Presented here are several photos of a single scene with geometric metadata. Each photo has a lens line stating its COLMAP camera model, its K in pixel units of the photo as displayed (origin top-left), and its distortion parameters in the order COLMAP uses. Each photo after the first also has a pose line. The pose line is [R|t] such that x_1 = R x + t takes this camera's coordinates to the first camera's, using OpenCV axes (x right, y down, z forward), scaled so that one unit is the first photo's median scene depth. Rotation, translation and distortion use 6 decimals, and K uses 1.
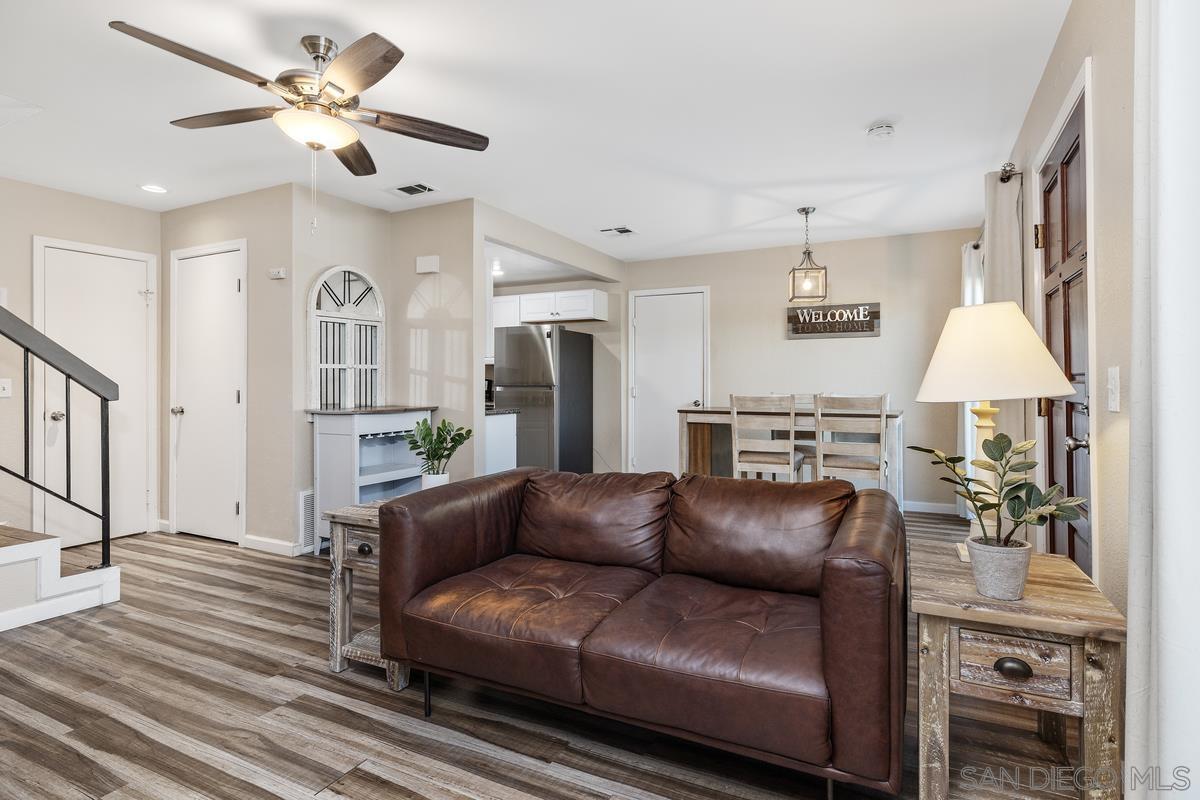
lens RADIAL K [[613.3, 0, 603.9], [0, 613.3, 389.2], [0, 0, 1]] dist [0.005596, 0.002124]
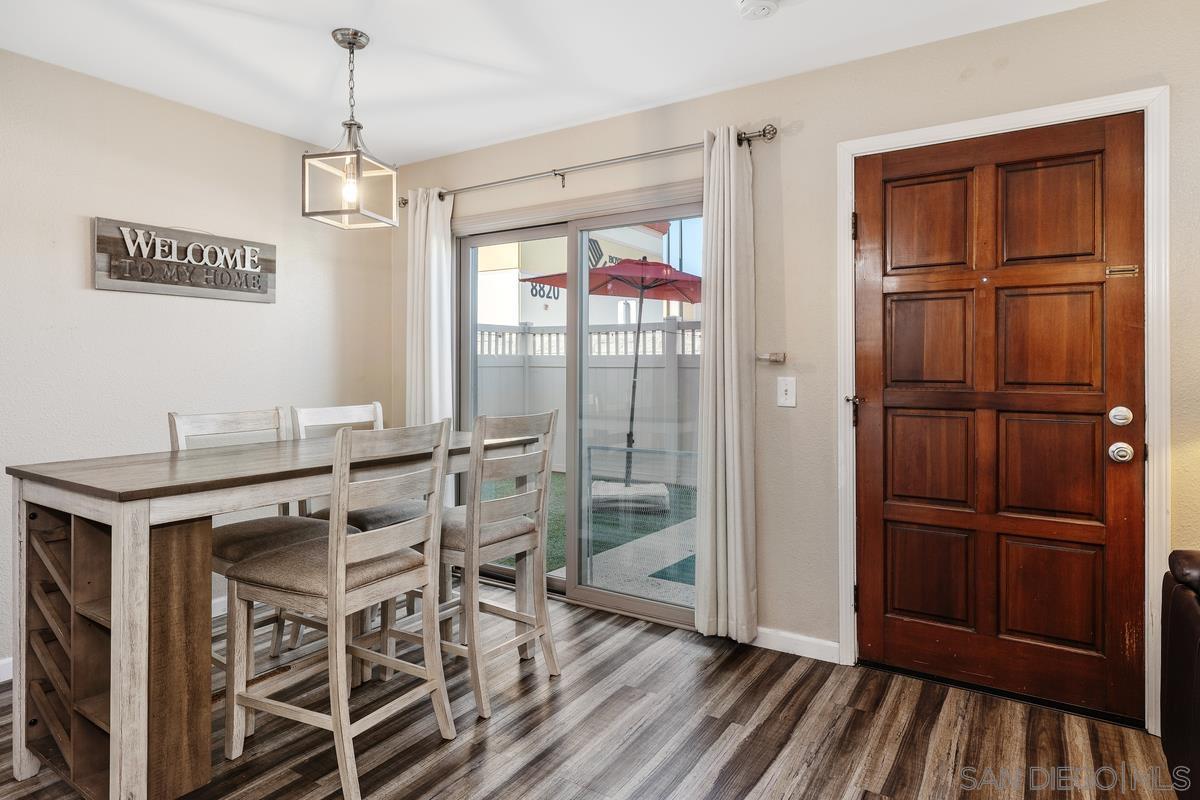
lens RADIAL K [[674.6, 0, 608.5], [0, 674.6, 366.8], [0, 0, 1]] dist [0.003730, 0.001424]
pose [[0.098981, -0.004472, 0.995079, -0.155712], [0.010400, 0.999940, 0.003459, -0.023465], [-0.995035, 0.010006, 0.099022, 0.604623]]
